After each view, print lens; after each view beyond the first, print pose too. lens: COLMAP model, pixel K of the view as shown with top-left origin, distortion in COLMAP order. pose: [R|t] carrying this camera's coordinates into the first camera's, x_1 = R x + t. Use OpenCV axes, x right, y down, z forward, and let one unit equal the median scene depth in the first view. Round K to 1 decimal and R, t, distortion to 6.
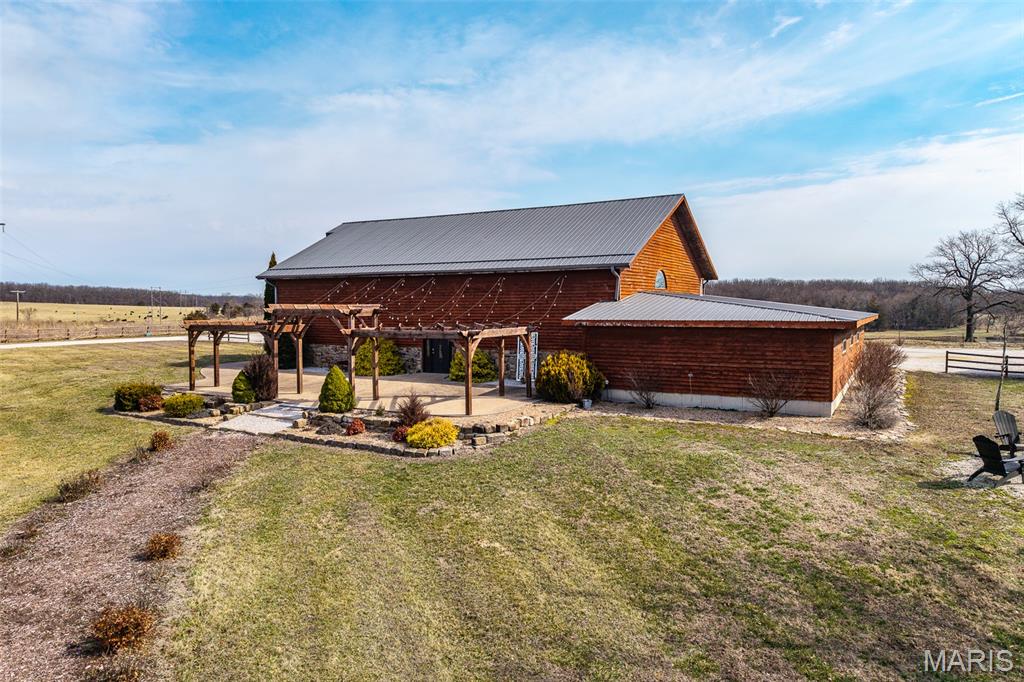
lens RADIAL K [[682.3, 0, 512.0], [0, 682.3, 341.0], [0, 0, 1]] dist [0.092042, -0.154127]
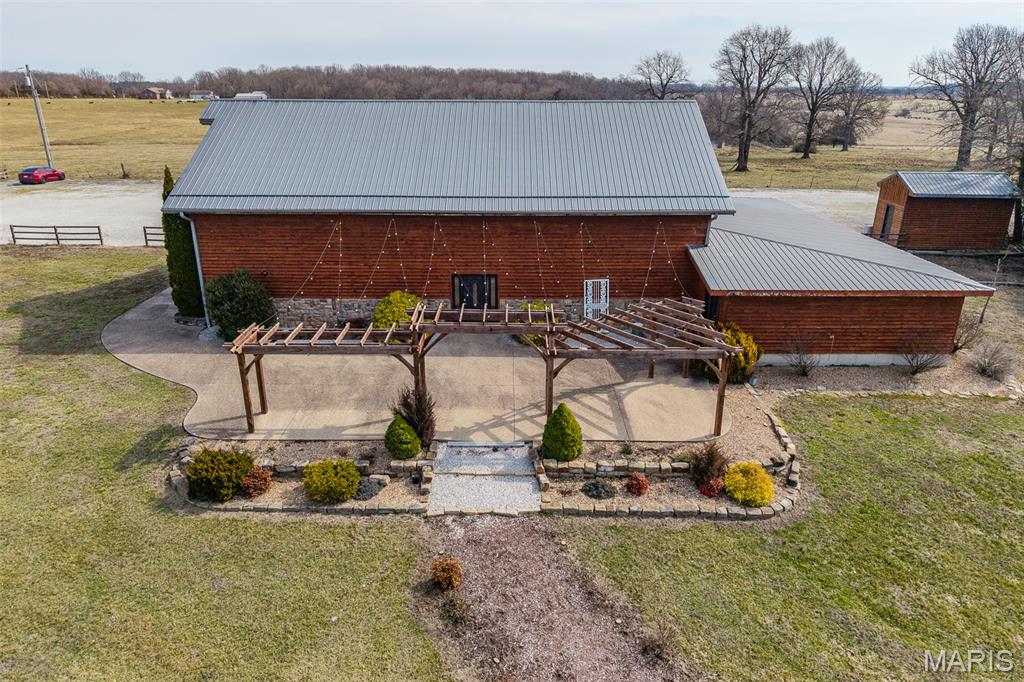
lens RADIAL K [[689.0, 0, 512.0], [0, 689.0, 341.0], [0, 0, 1]] dist [0.022149, -0.019295]
pose [[0.870319, -0.164807, 0.464095, -0.648620], [0.018025, 0.952374, 0.304400, -0.271921], [-0.492159, -0.256559, 0.831839, 0.358036]]
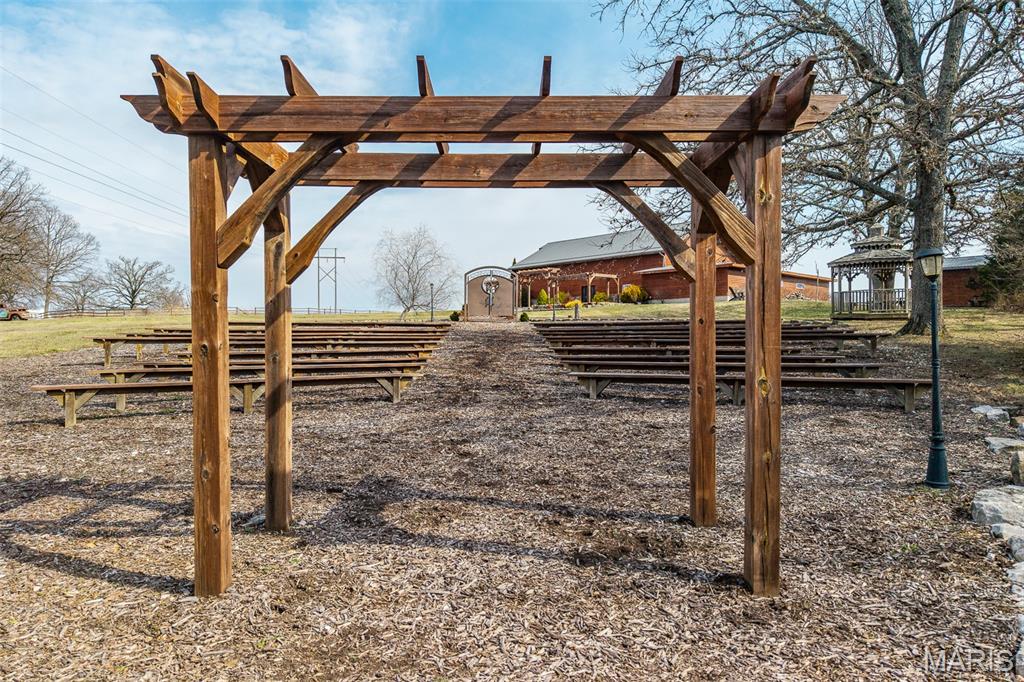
lens RADIAL K [[682.3, 0, 512.0], [0, 682.3, 341.0], [0, 0, 1]] dist [0.092042, -0.154127]
pose [[0.955795, -0.006323, -0.293965, 0.398675], [-0.007076, 0.998985, -0.044495, 0.344694], [0.293948, 0.044608, 0.954780, -1.530580]]
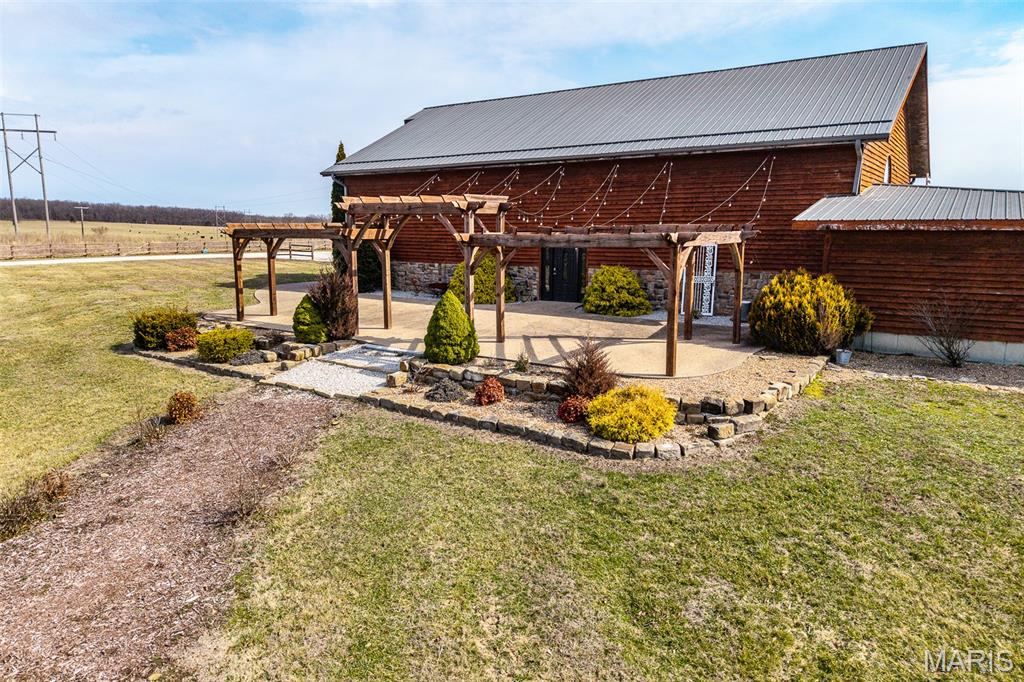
lens RADIAL K [[682.3, 0, 512.0], [0, 682.3, 341.0], [0, 0, 1]] dist [0.092042, -0.154127]
pose [[0.996495, 0.018527, -0.081575, -0.140197], [-0.009384, 0.993769, 0.111068, 0.011344], [0.083125, -0.109913, 0.990459, 0.356748]]
